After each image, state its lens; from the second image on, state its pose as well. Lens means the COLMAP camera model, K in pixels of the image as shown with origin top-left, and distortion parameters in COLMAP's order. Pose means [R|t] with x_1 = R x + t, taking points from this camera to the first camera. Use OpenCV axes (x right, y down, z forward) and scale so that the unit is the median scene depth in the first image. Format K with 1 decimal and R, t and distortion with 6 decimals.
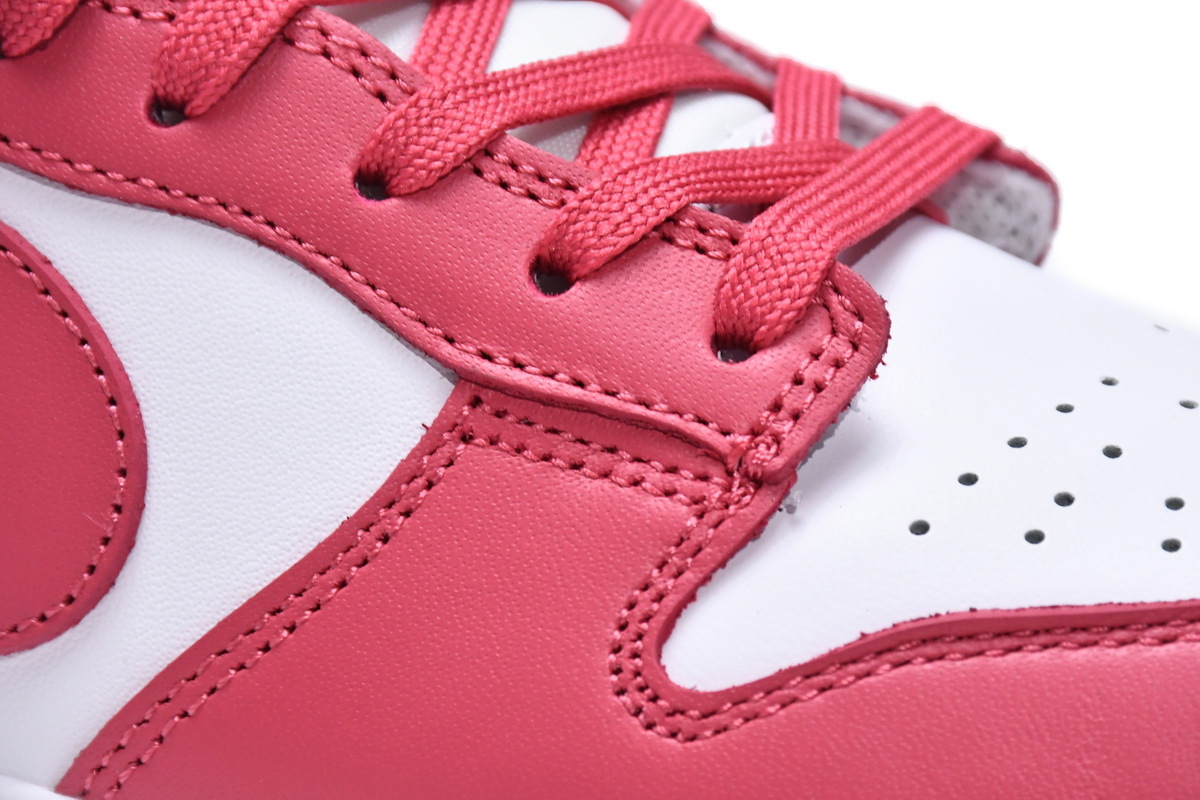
lens RADIAL K [[5206.6, 0, 600.0], [0, 5206.6, 399.8], [0, 0, 1]] dist [-0.073183, 0.000000]
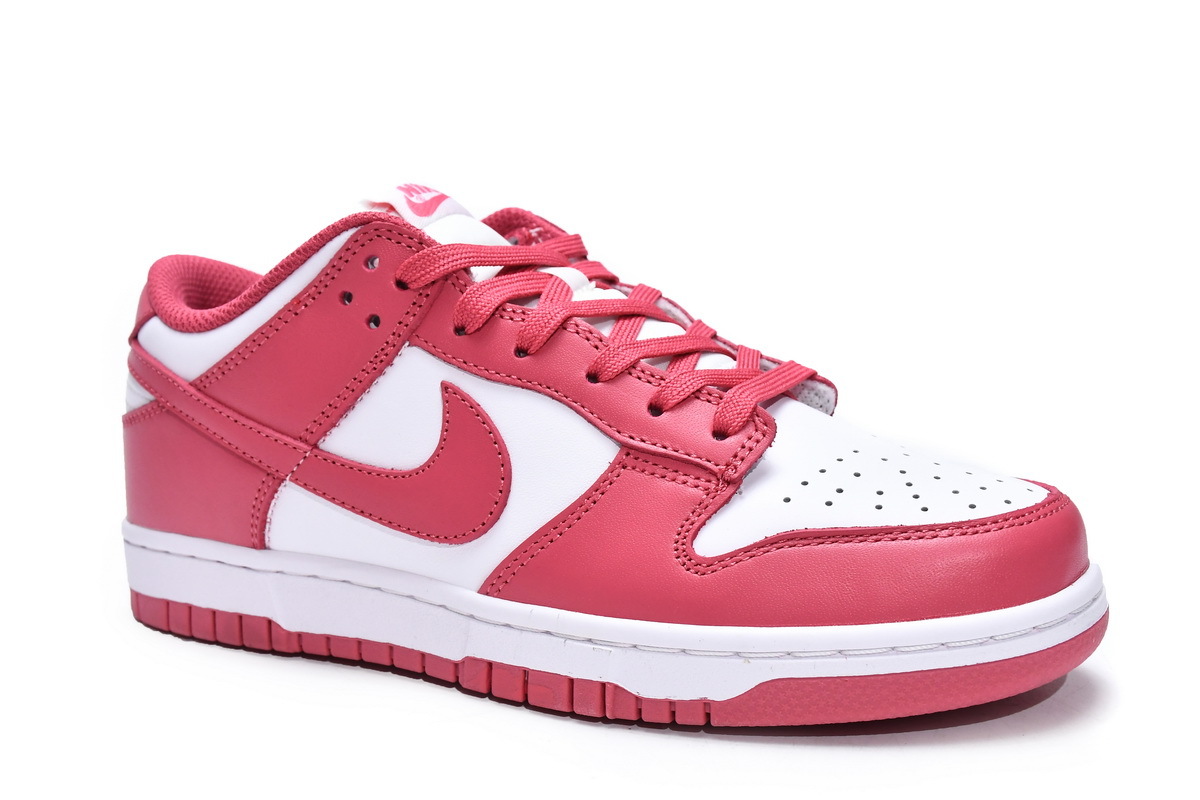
lens RADIAL K [[1489.5, 0, 600.9], [0, 1489.5, 403.5], [0, 0, 1]] dist [-0.046251, 0.000000]
pose [[0.997669, 0.008981, -0.067646, 0.015569], [-0.014885, 0.996073, -0.087279, 0.043228], [0.066597, 0.088083, 0.993884, 0.199742]]
